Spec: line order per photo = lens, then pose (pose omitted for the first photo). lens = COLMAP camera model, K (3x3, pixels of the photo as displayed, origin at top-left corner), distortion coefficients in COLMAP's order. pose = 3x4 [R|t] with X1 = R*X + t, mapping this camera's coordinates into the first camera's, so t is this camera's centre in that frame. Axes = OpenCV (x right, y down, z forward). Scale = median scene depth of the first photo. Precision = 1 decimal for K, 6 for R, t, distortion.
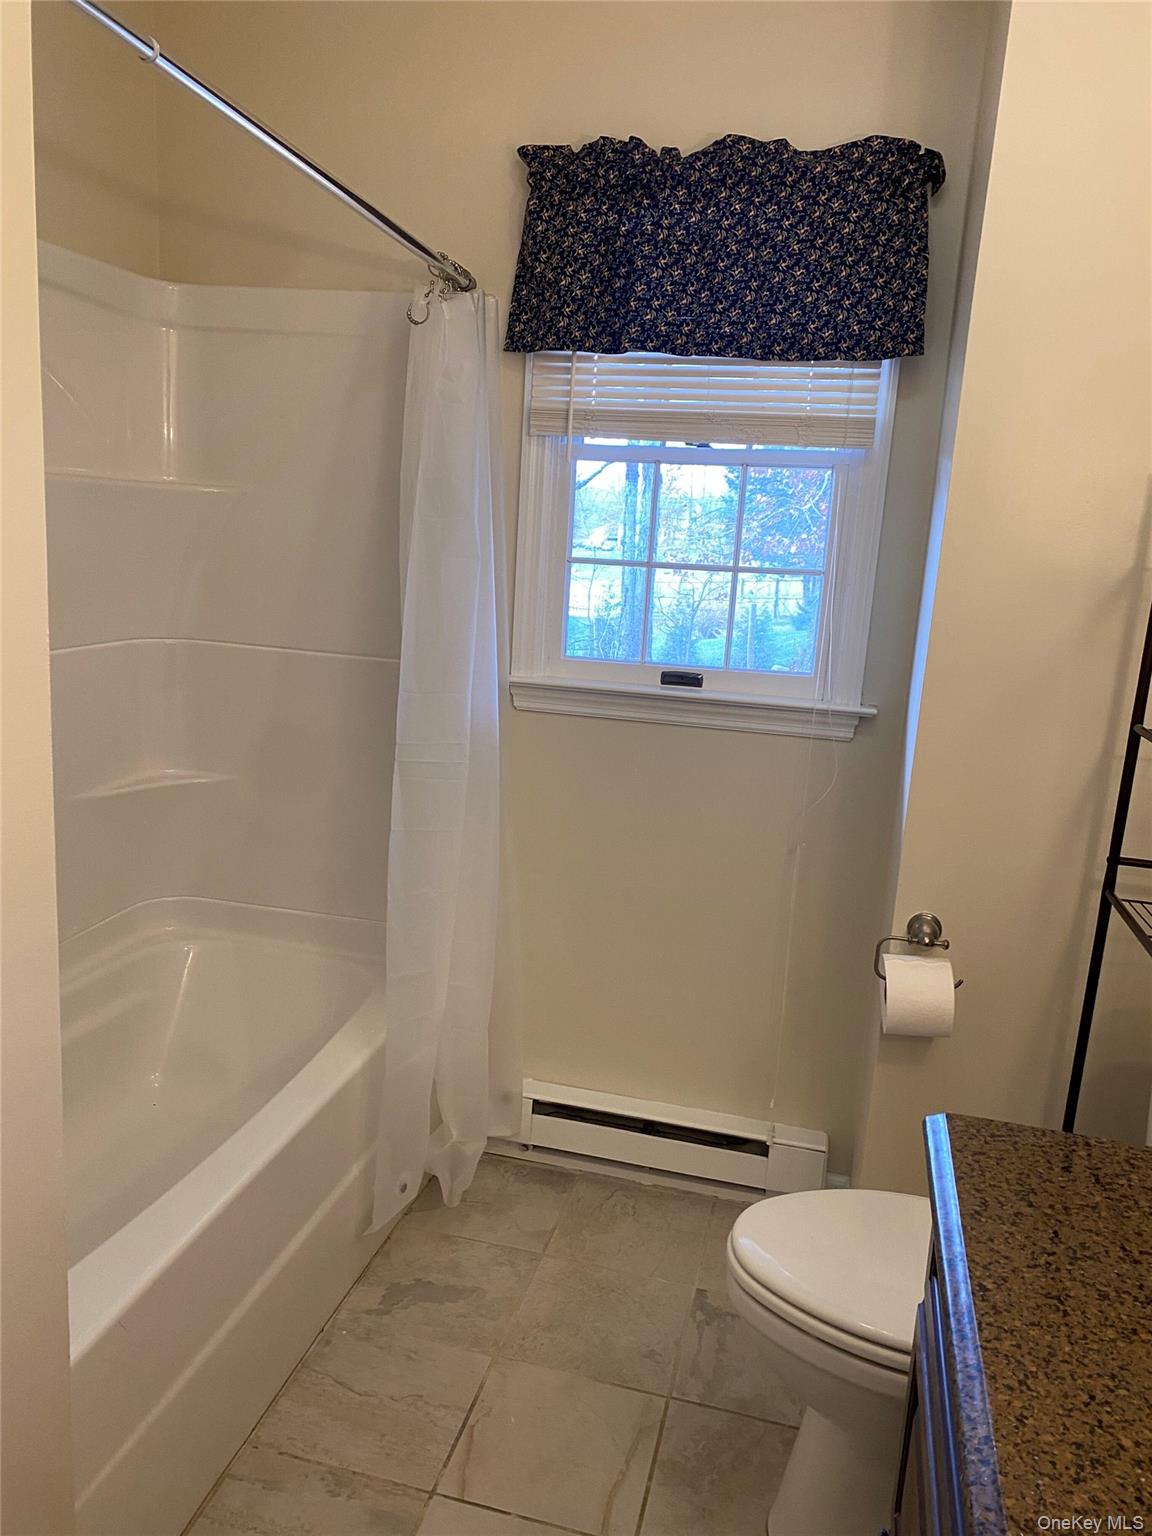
lens RADIAL K [[1168.0, 0, 567.8], [0, 1168.0, 768.0], [0, 0, 1]] dist [0.037082, -0.030814]
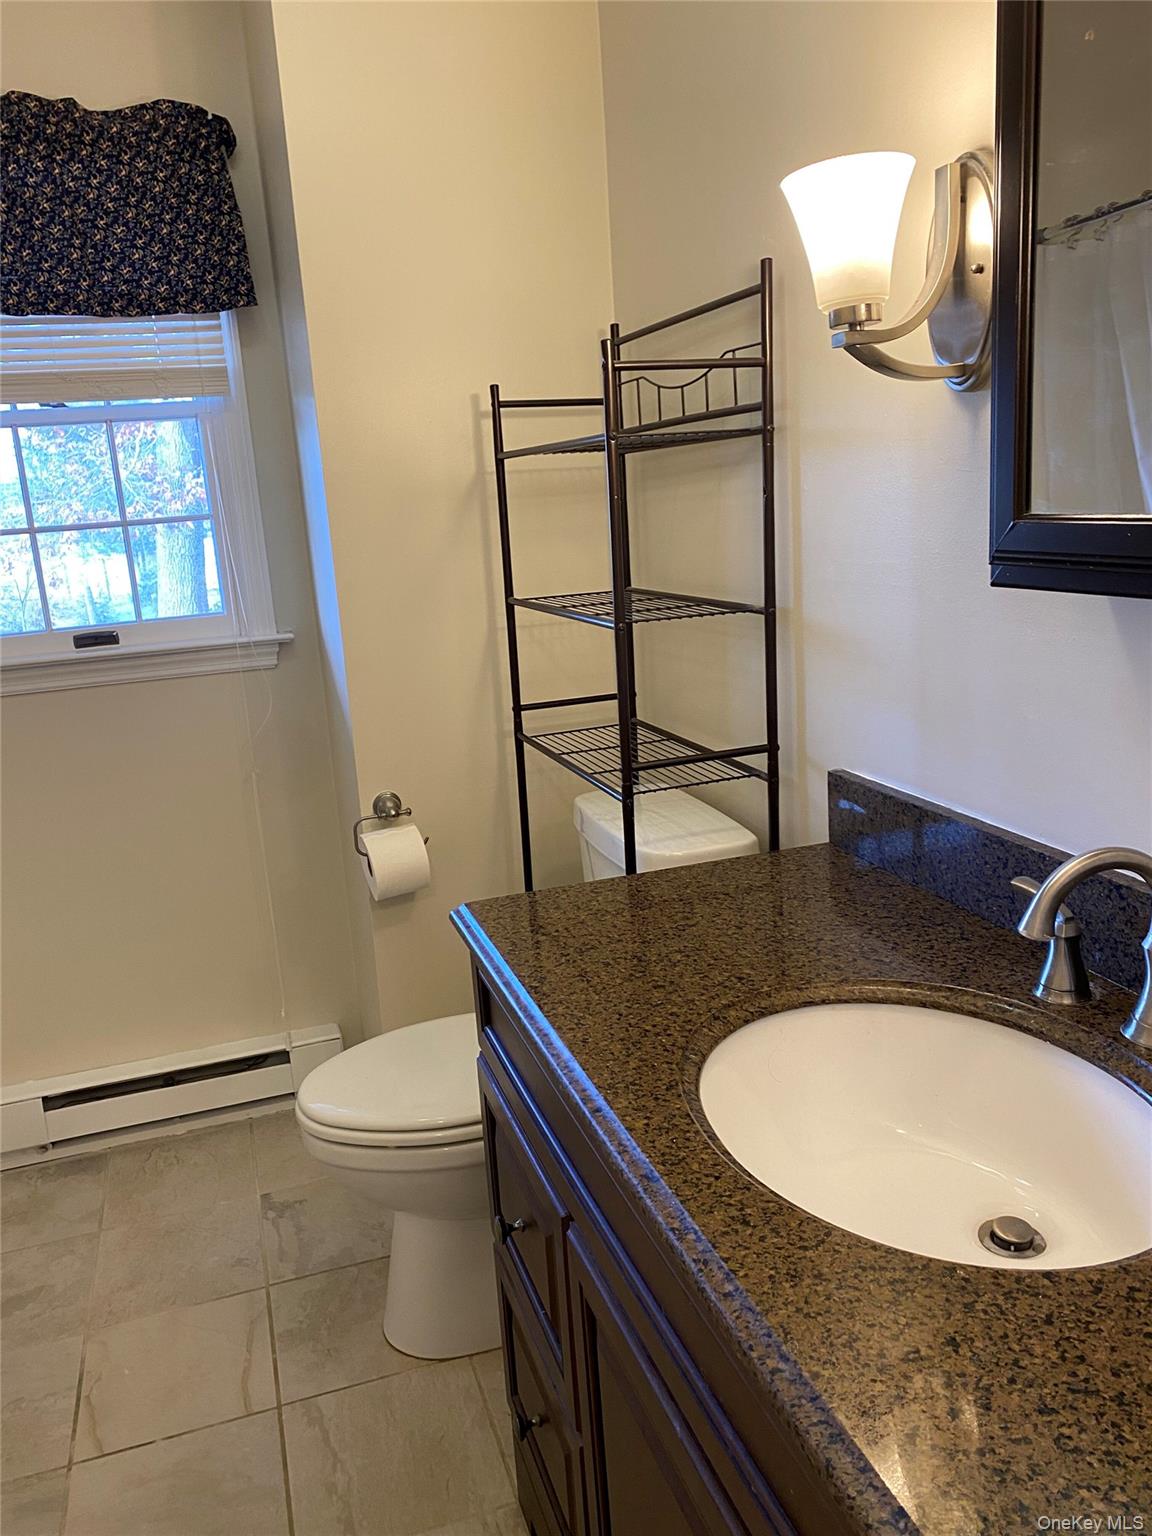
lens RADIAL K [[1168.0, 0, 569.5], [0, 1168.0, 765.6], [0, 0, 1]] dist [0.037082, -0.030814]
pose [[0.842589, -0.234327, 0.484906, -0.082327], [0.219638, 0.971616, 0.087876, 0.032349], [-0.491734, 0.032460, 0.870140, -0.081912]]
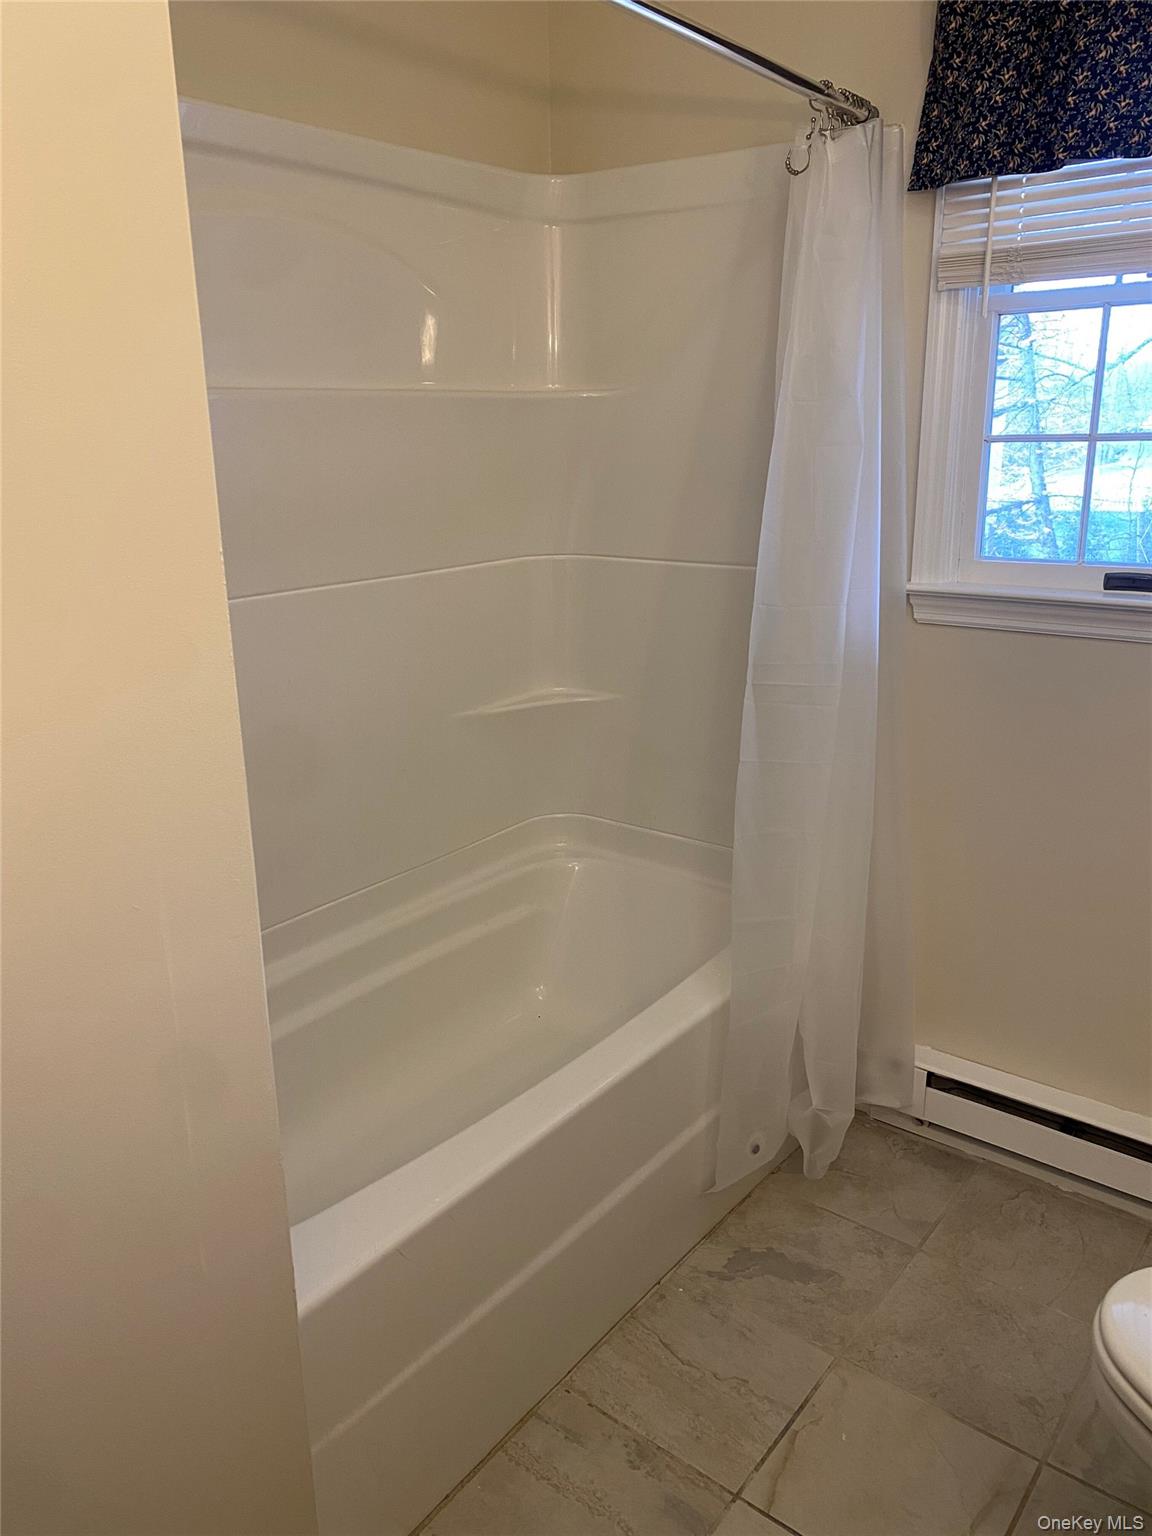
lens RADIAL K [[1168.0, 0, 565.3], [0, 1168.0, 757.2], [0, 0, 1]] dist [0.037082, -0.030814]
pose [[0.907994, 0.040123, -0.417058, 0.095845], [-0.011498, 0.997416, 0.070923, -0.011531], [0.418825, -0.059602, 0.906109, 0.124176]]
